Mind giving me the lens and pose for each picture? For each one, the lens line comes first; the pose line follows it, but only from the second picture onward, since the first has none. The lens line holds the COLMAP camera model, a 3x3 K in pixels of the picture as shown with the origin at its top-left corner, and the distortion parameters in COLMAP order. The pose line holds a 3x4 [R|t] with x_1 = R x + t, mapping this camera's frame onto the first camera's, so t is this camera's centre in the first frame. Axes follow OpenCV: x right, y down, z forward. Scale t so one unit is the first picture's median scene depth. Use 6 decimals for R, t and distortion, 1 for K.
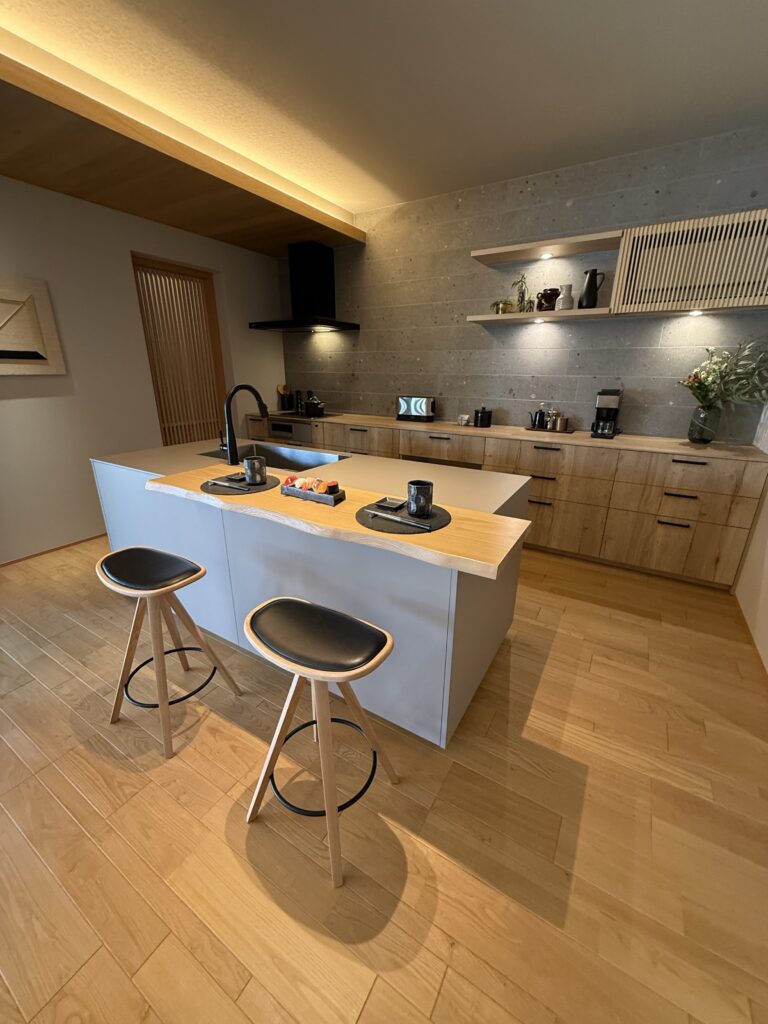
lens RADIAL K [[408.0, 0, 387.1], [0, 408.0, 510.6], [0, 0, 1]] dist [-0.002667, 0.000819]
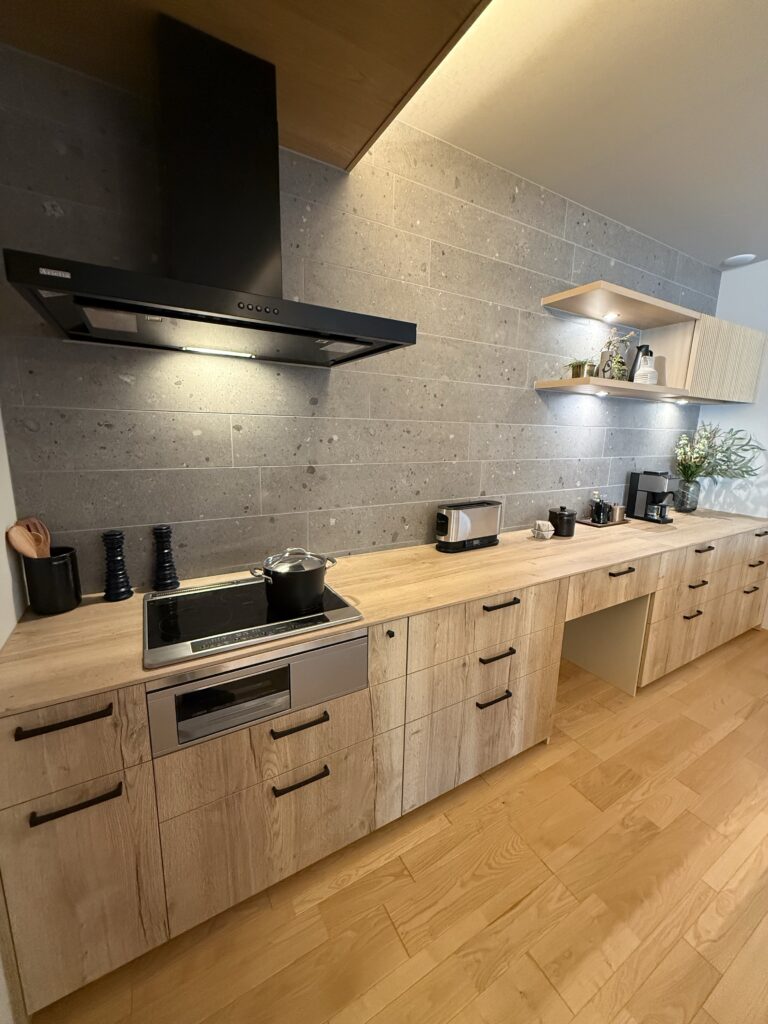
lens RADIAL K [[408.0, 0, 386.8], [0, 408.0, 509.3], [0, 0, 1]] dist [-0.002667, 0.000819]
pose [[0.483018, -0.168099, 0.859323, -0.605528], [0.269586, 0.962277, 0.036707, -0.435629], [-0.833077, 0.213931, 0.510114, 1.106499]]
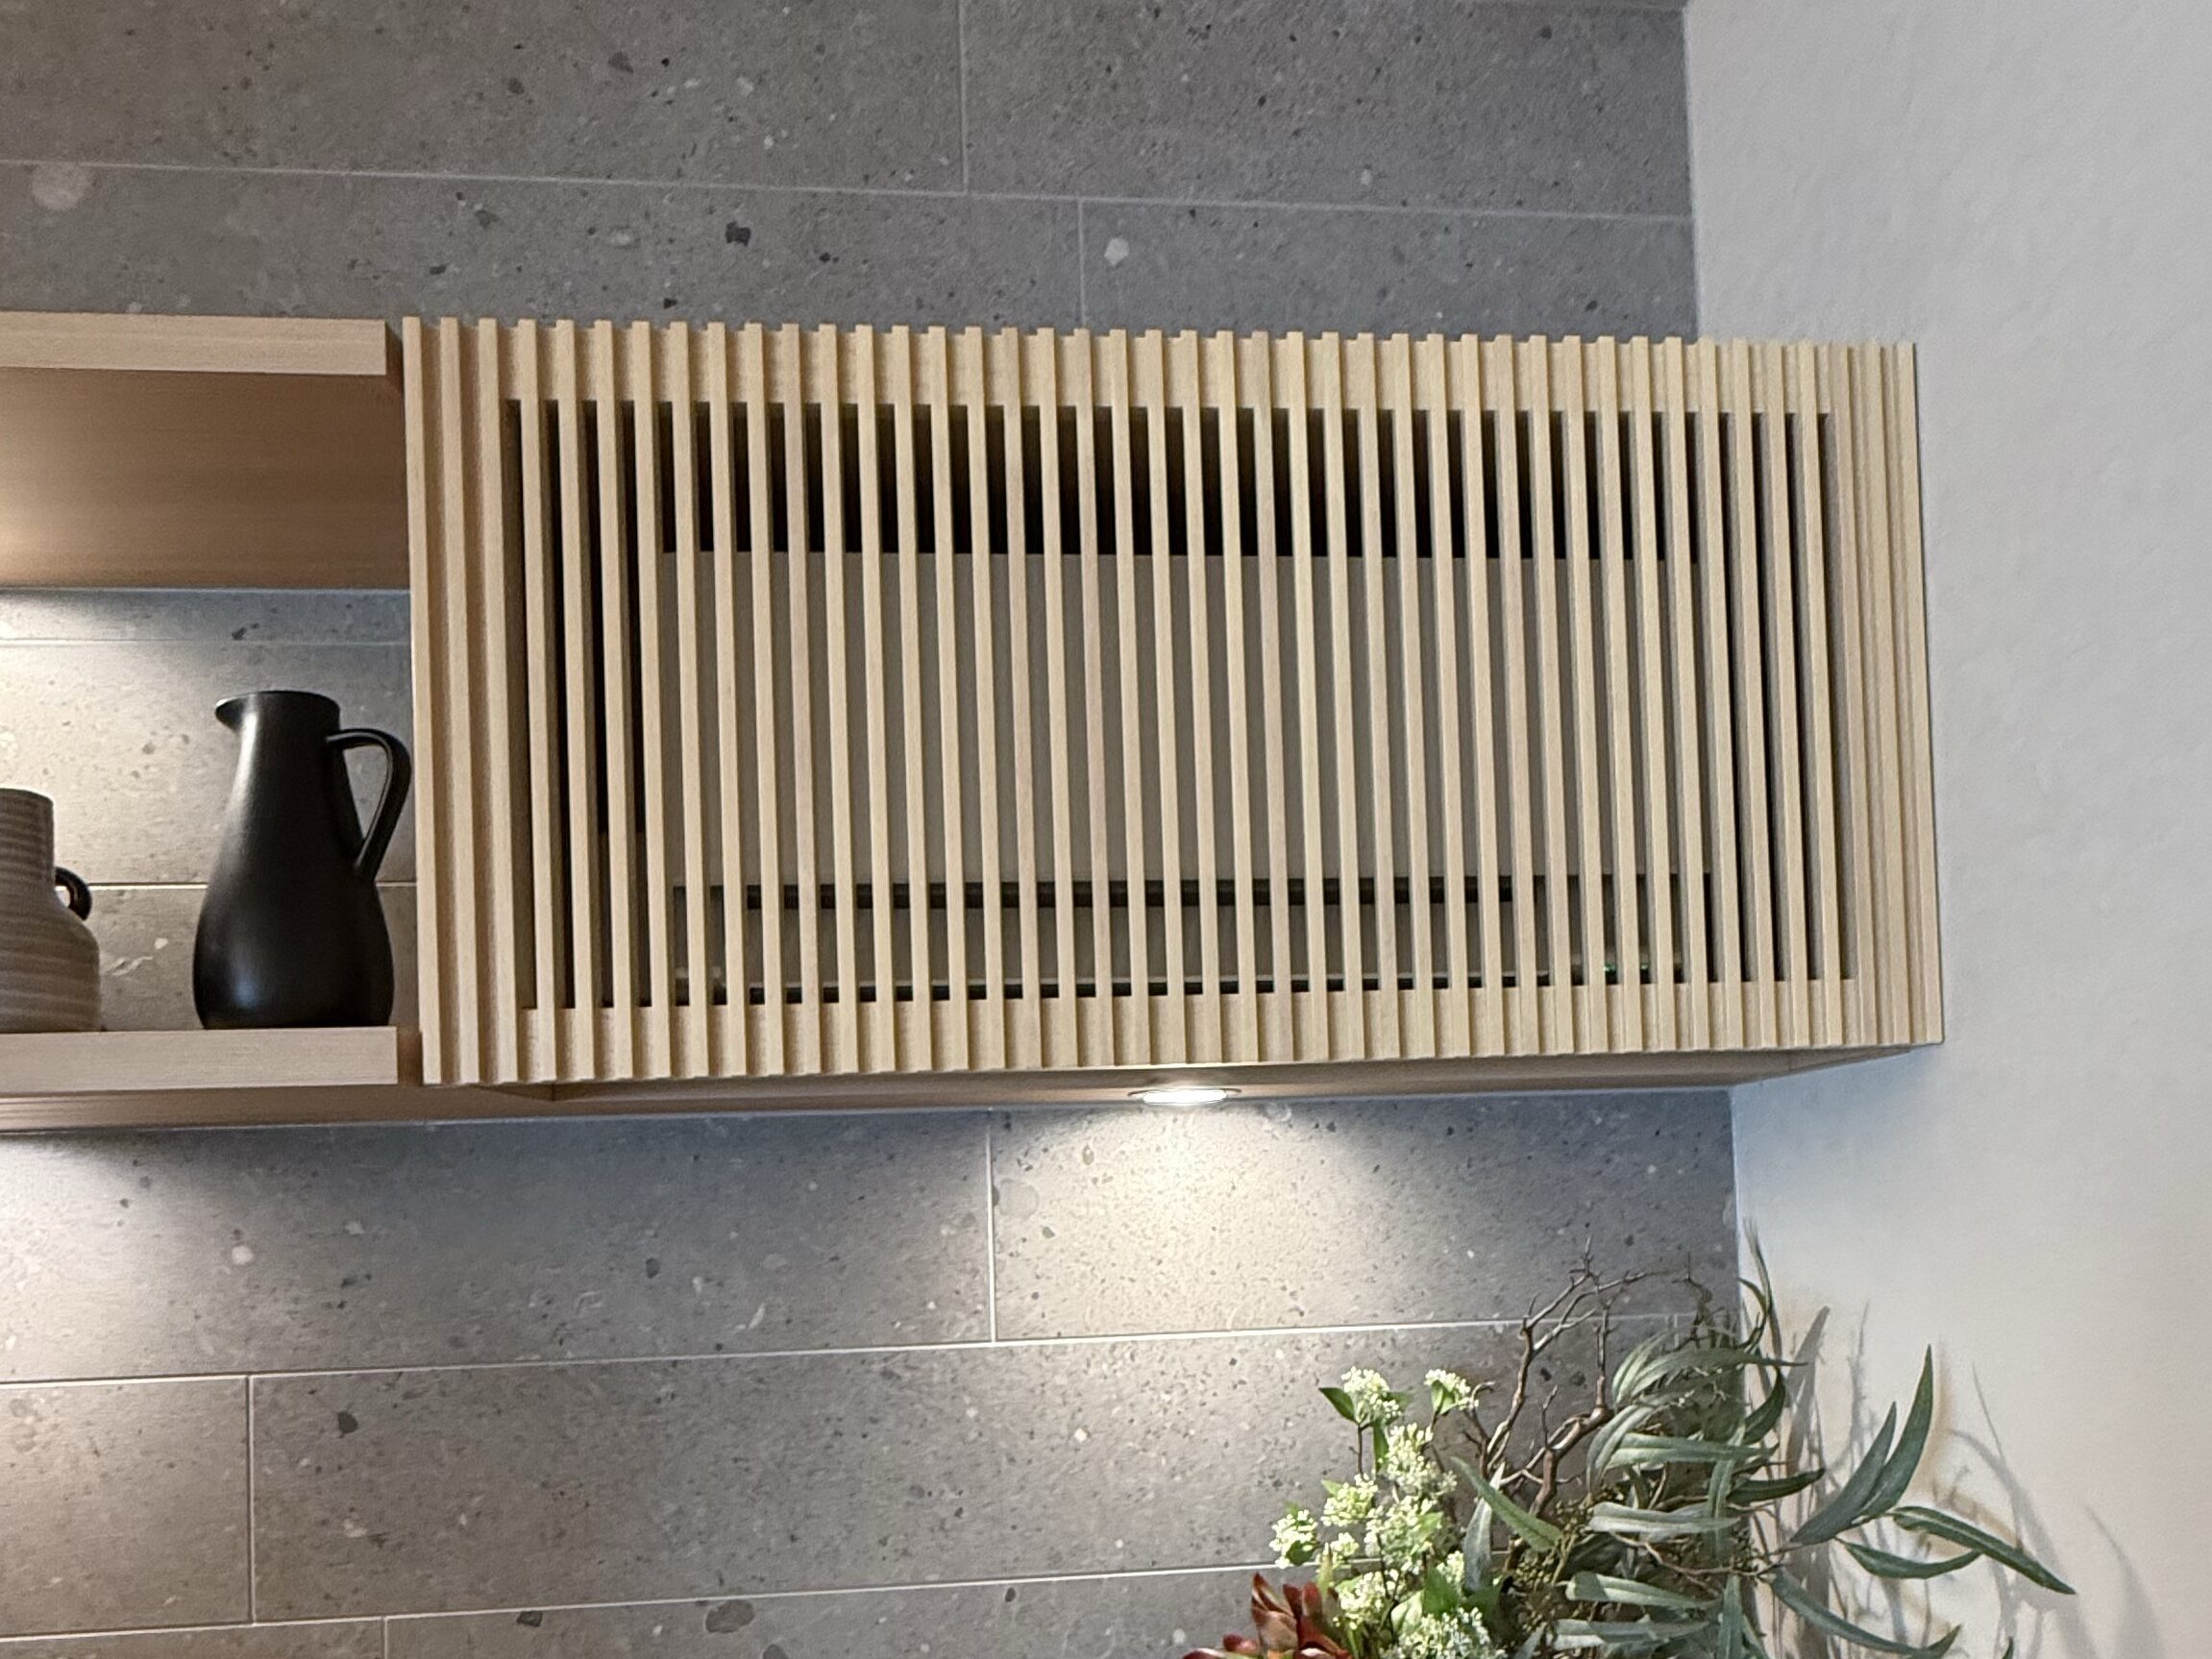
lens RADIAL K [[881.2, 0, 1116.2], [0, 881.2, 846.5], [0, 0, 1]] dist [-0.002667, 0.000819]
pose [[0.861080, 0.127226, 0.492295, 0.568904], [0.186452, 0.821743, -0.538493, -0.385706], [-0.473050, 0.555475, 0.683865, 0.744614]]
